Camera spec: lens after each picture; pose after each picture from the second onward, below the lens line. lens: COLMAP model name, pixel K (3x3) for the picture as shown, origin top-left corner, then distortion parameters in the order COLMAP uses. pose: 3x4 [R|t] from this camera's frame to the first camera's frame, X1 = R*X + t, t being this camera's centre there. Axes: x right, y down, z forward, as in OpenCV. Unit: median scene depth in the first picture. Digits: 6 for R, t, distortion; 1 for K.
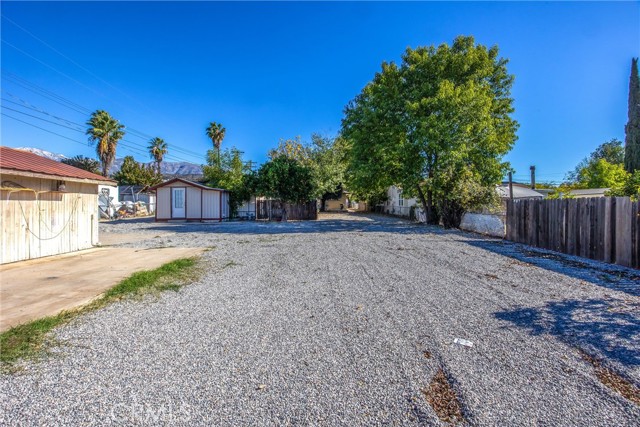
lens RADIAL K [[270.6, 0, 320.3], [0, 270.6, 205.7], [0, 0, 1]] dist [-0.018752, 0.000050]
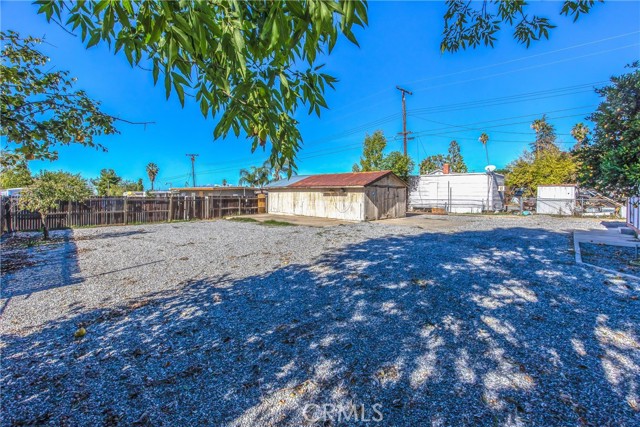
lens RADIAL K [[270.6, 0, 320.3], [0, 270.6, 205.7], [0, 0, 1]] dist [-0.018752, 0.000050]
pose [[-0.701176, 0.029869, -0.712362, 0.283177], [-0.003933, 0.998945, 0.045755, -0.015166], [0.712978, 0.034884, -0.700319, 0.861650]]
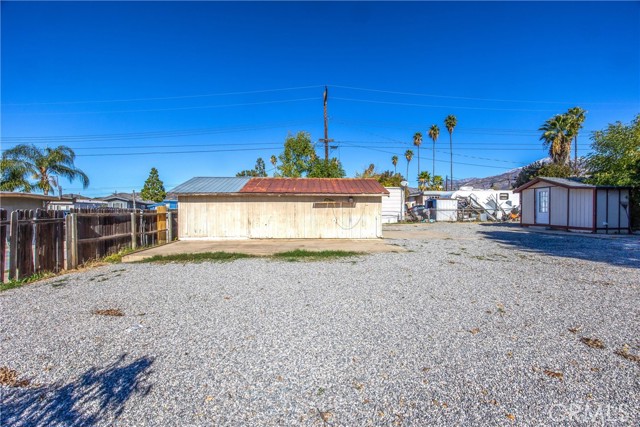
lens RADIAL K [[264.2, 0, 324.0], [0, 264.2, 213.3], [0, 0, 1]] dist [-0.014960, 0.000092]
pose [[0.038159, 0.016939, -0.999128, 0.250951], [0.002134, 0.999853, 0.017033, -0.004017], [0.999269, -0.002782, 0.038118, 0.261224]]
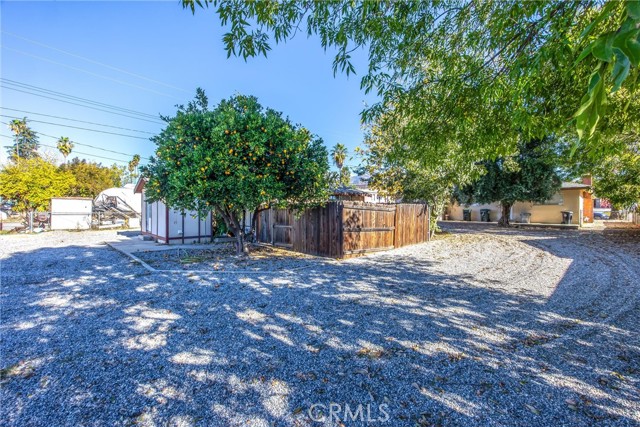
lens RADIAL K [[270.6, 0, 320.3], [0, 270.6, 205.7], [0, 0, 1]] dist [-0.018752, 0.000050]
pose [[0.696150, -0.006397, -0.717868, 0.246205], [-0.006013, 0.999873, -0.014741, -0.014416], [0.717872, 0.014578, 0.696023, 0.782177]]
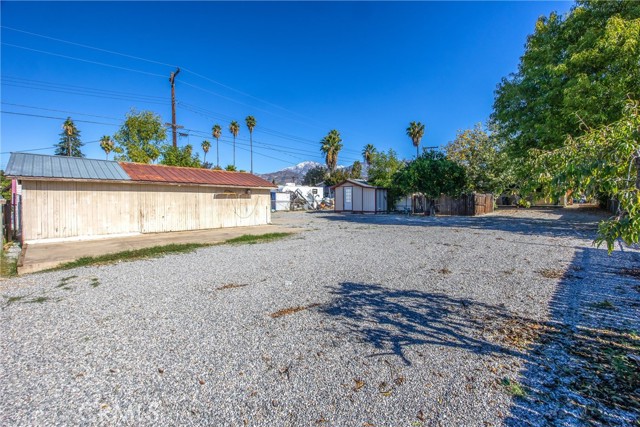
lens RADIAL K [[264.2, 0, 324.0], [0, 264.2, 213.3], [0, 0, 1]] dist [-0.014960, 0.000092]
pose [[0.718108, 0.029391, -0.695311, 0.261969], [0.003812, 0.998927, 0.046163, 0.000512], [0.695922, -0.035801, 0.717225, -0.001138]]
